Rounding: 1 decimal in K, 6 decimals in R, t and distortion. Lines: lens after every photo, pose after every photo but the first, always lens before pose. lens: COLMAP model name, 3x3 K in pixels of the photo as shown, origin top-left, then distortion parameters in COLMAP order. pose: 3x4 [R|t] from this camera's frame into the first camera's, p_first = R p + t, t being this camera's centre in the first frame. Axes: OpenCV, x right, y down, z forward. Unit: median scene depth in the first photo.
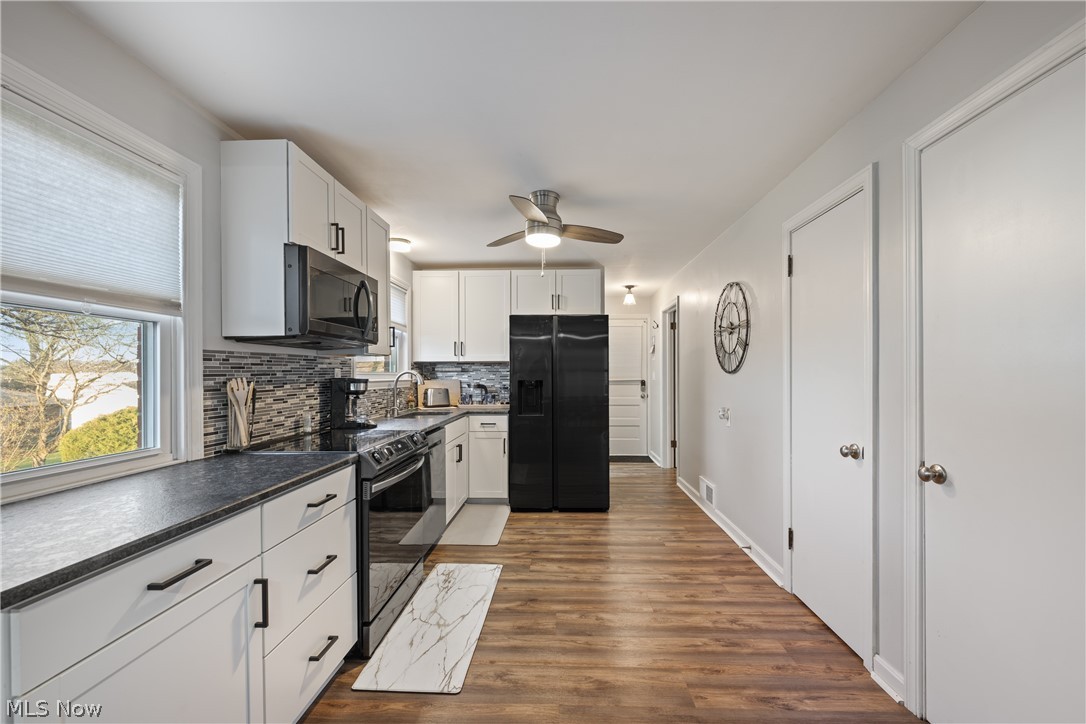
lens RADIAL K [[431.9, 0, 567.9], [0, 431.9, 381.6], [0, 0, 1]] dist [-0.000674, 0.000095]
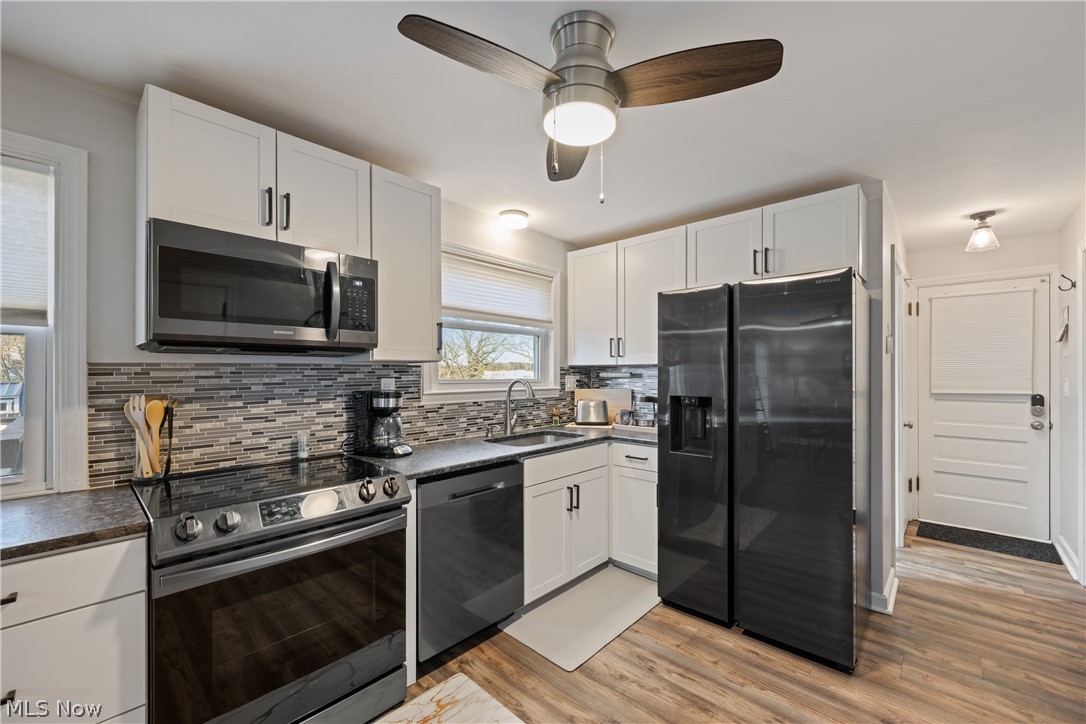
lens RADIAL K [[431.9, 0, 543.7], [0, 431.9, 373.6], [0, 0, 1]] dist [-0.000674, 0.000095]
pose [[0.734082, 0.007646, -0.679018, 0.265589], [-0.017713, 0.999812, -0.007891, -0.040895], [0.678830, 0.017820, 0.734079, 0.650057]]
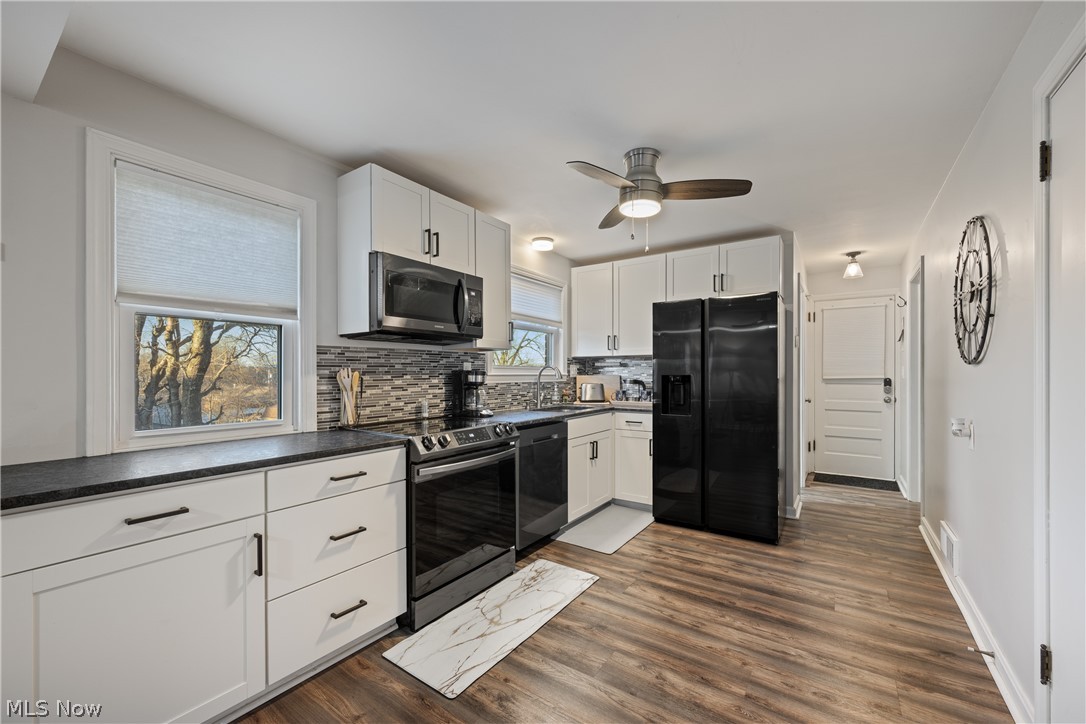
lens RADIAL K [[431.9, 0, 557.3], [0, 431.9, 379.4], [0, 0, 1]] dist [-0.000674, 0.000095]
pose [[0.841227, 0.009452, -0.540599, 0.285332], [-0.010763, 0.999942, 0.000735, 0.011486], [0.540575, 0.005200, 0.841280, 0.208374]]
